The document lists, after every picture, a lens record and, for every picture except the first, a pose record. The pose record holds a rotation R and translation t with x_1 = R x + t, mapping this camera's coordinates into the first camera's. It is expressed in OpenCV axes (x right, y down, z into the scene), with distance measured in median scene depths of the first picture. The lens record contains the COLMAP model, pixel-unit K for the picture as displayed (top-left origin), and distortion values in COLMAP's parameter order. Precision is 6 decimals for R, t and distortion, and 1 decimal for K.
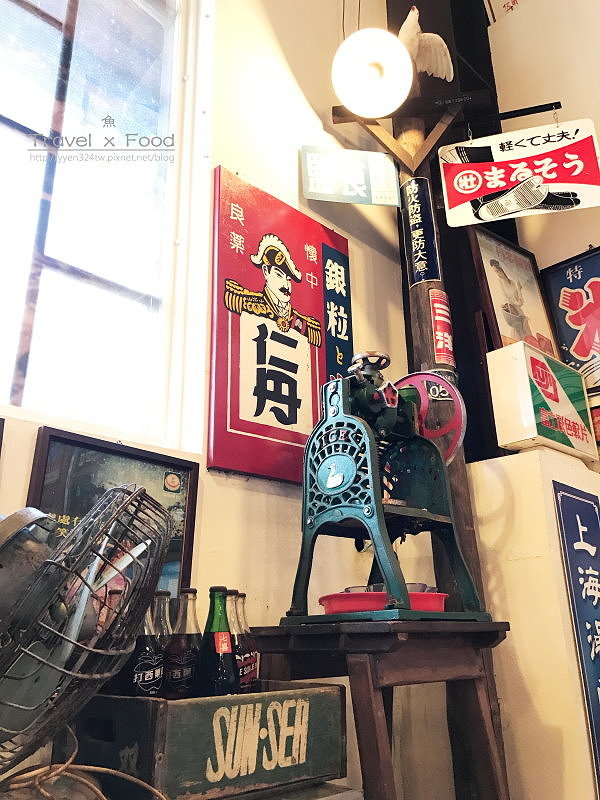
lens RADIAL K [[648.2, 0, 304.9], [0, 648.2, 405.5], [0, 0, 1]] dist [0.001140, 0.013187]
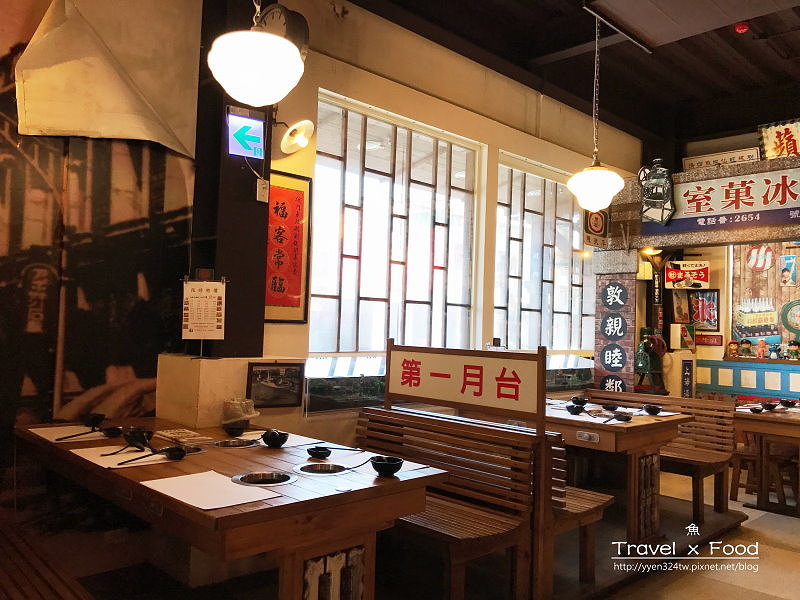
lens RADIAL K [[648.2, 0, 399.0], [0, 648.2, 292.0], [0, 0, 1]] dist [0.001140, 0.013187]
pose [[0.998266, 0.055020, -0.020936, -1.303265], [-0.046859, 0.957934, 0.283136, -1.312263], [0.035633, -0.281664, 0.958851, -2.800774]]
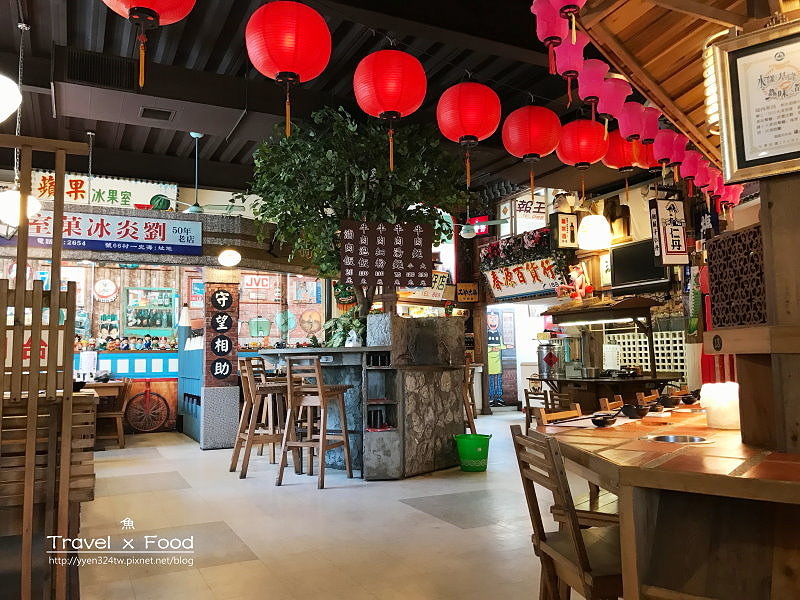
lens RADIAL K [[648.2, 0, 393.3], [0, 648.2, 297.0], [0, 0, 1]] dist [0.001140, 0.013187]
pose [[0.313329, 0.100867, 0.944273, -2.950555], [-0.303512, 0.952827, -0.001069, -1.170958], [-0.899836, -0.286263, 0.329163, -3.121836]]
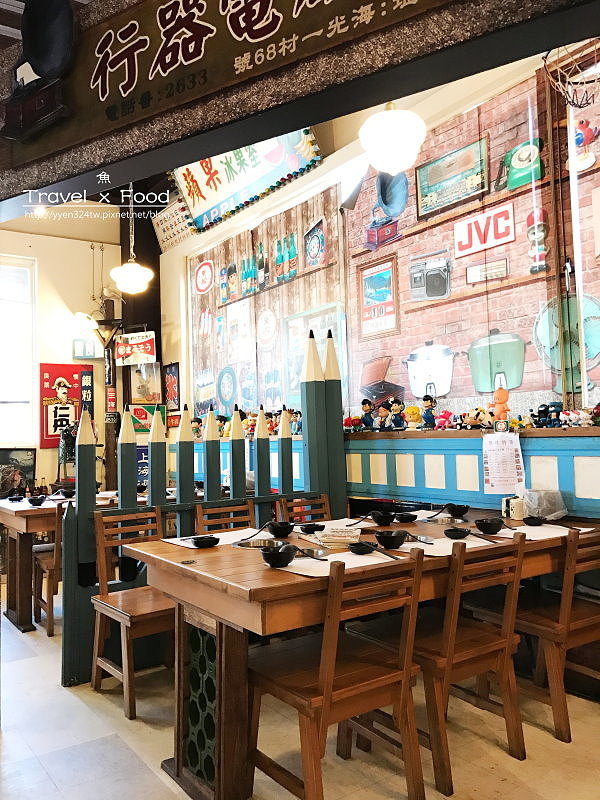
lens RADIAL K [[648.2, 0, 323.7], [0, 648.2, 397.9], [0, 0, 1]] dist [0.001140, 0.013187]
pose [[0.990155, -0.018204, -0.138785, 1.816311], [0.056299, 0.959565, 0.275800, -1.021651], [0.128153, -0.280898, 0.951143, -2.155742]]
